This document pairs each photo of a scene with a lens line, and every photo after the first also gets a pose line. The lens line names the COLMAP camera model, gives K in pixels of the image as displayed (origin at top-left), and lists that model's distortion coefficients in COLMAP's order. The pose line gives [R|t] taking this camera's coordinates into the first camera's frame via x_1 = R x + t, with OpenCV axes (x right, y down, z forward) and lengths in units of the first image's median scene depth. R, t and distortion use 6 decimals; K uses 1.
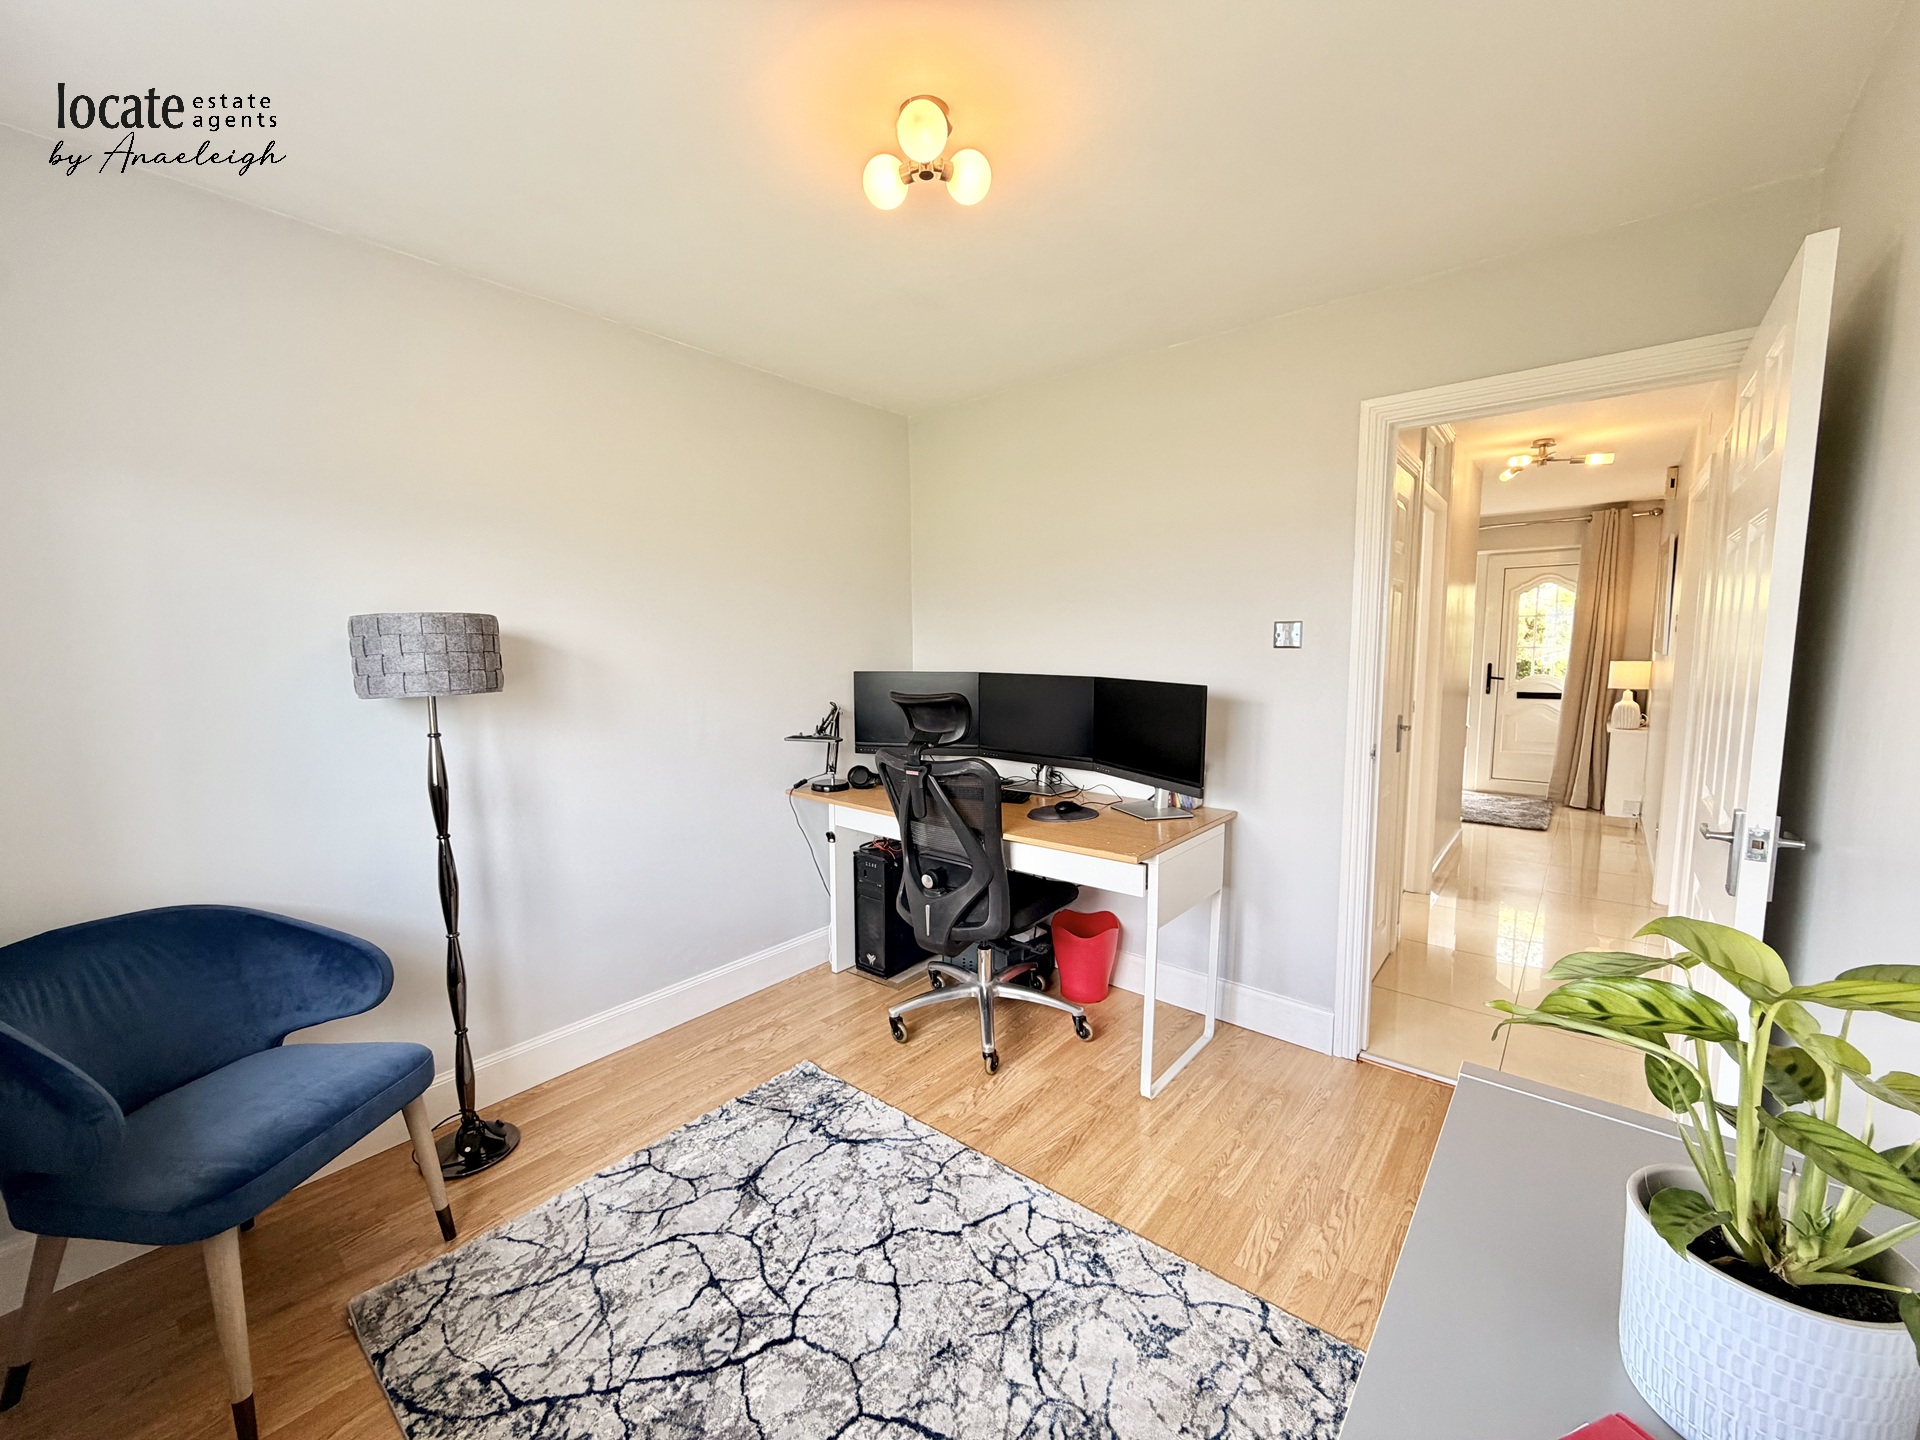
lens RADIAL K [[764.0, 0, 954.5], [0, 764.0, 713.9], [0, 0, 1]] dist [-0.001044, 0.000401]
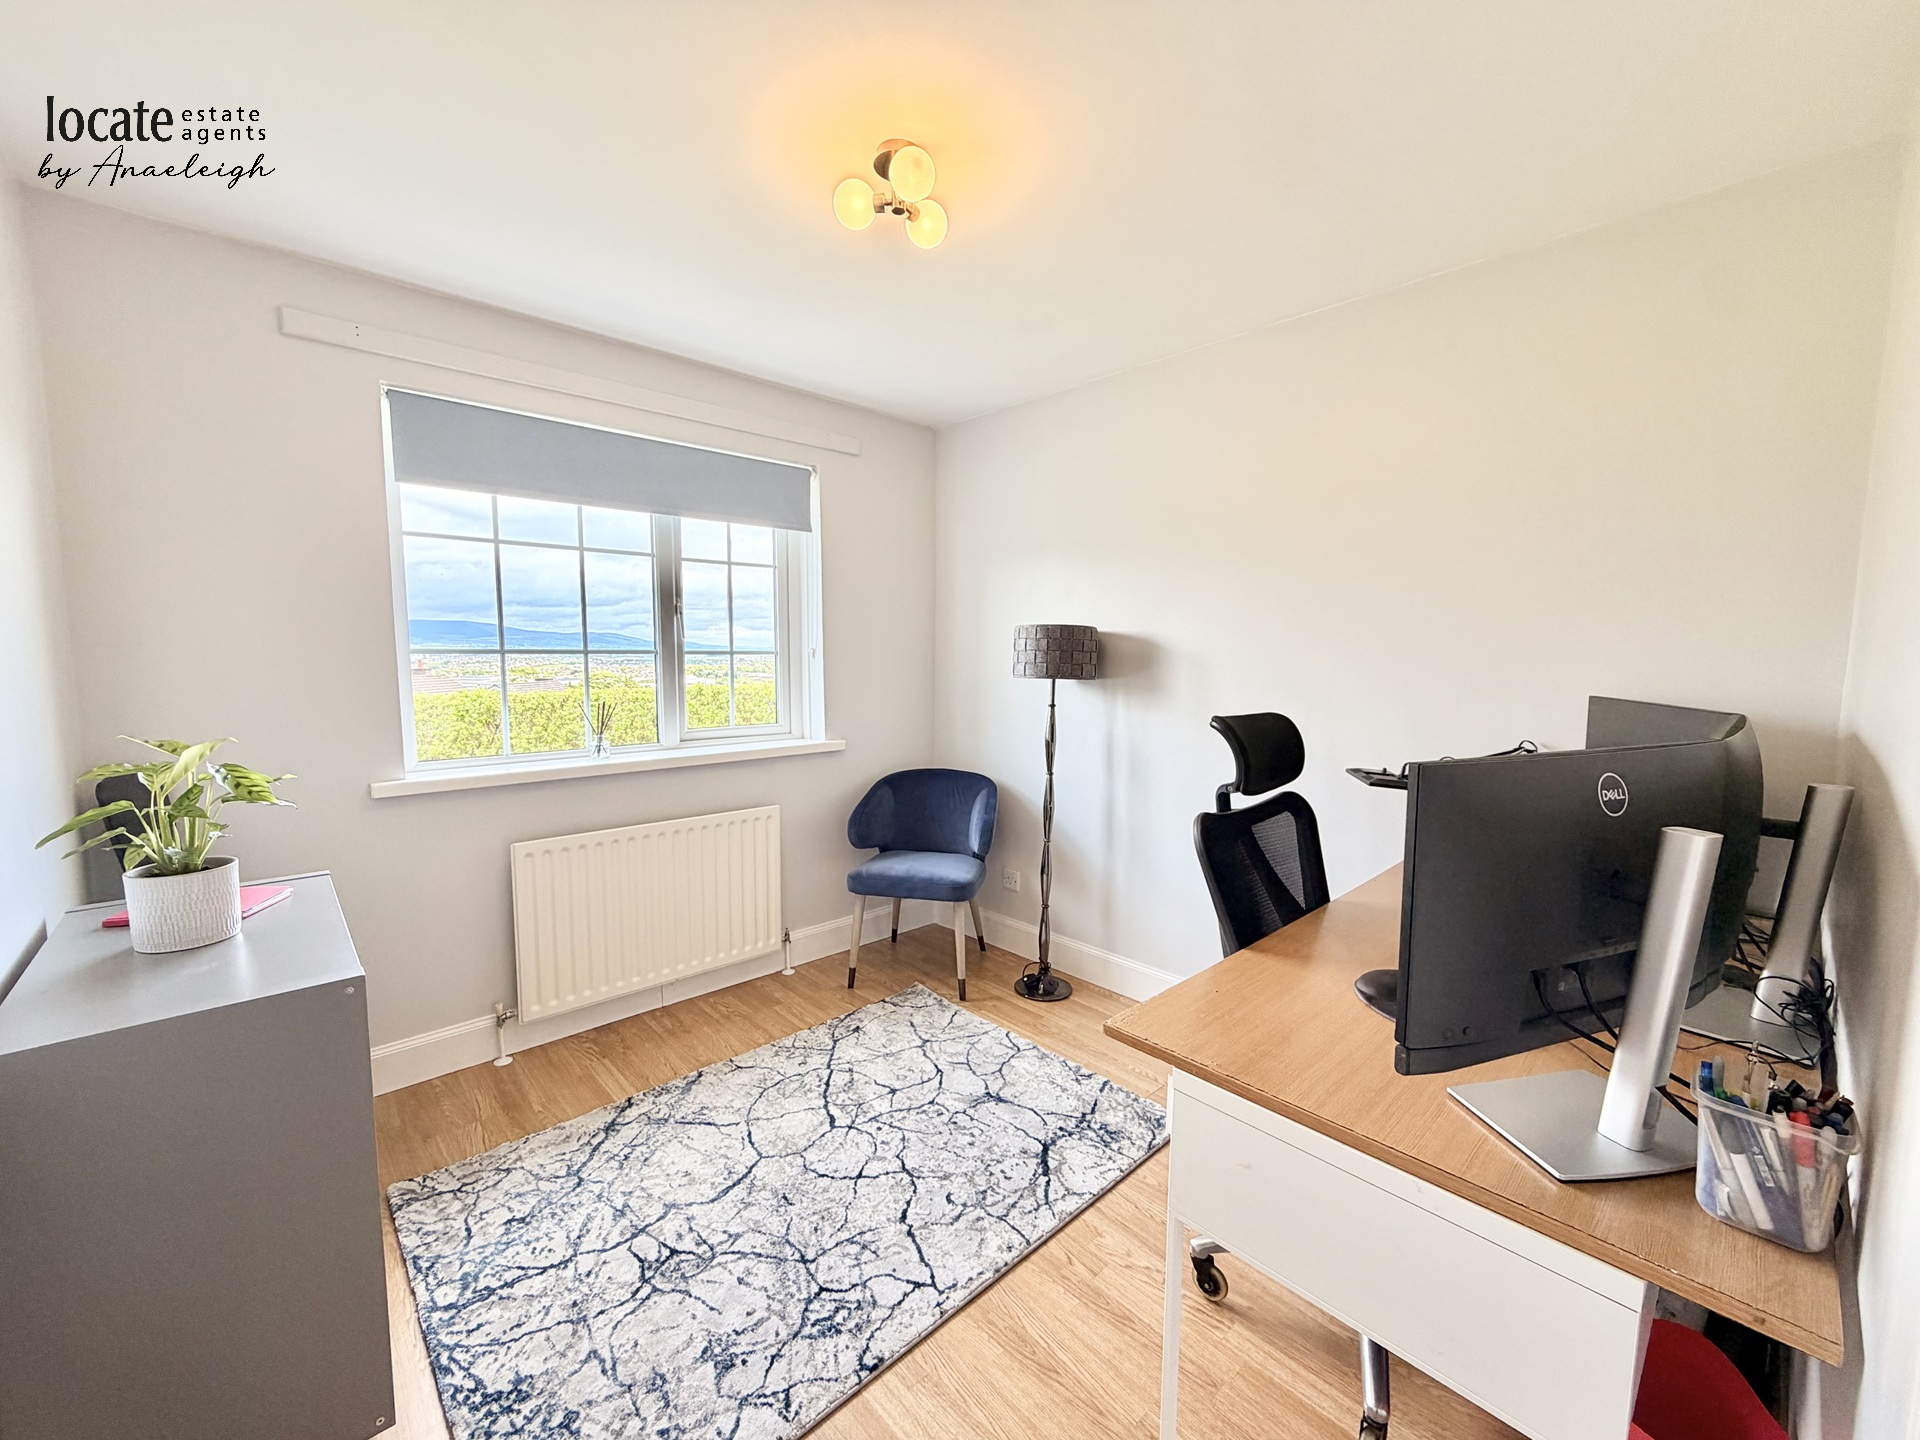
lens RADIAL K [[764.0, 0, 952.5], [0, 764.0, 720.1], [0, 0, 1]] dist [-0.001044, 0.000401]
pose [[-0.123374, 0.096111, -0.987695, 0.920399], [-0.099699, 0.989063, 0.108698, -0.096715], [0.987339, 0.111883, -0.112442, 1.083506]]
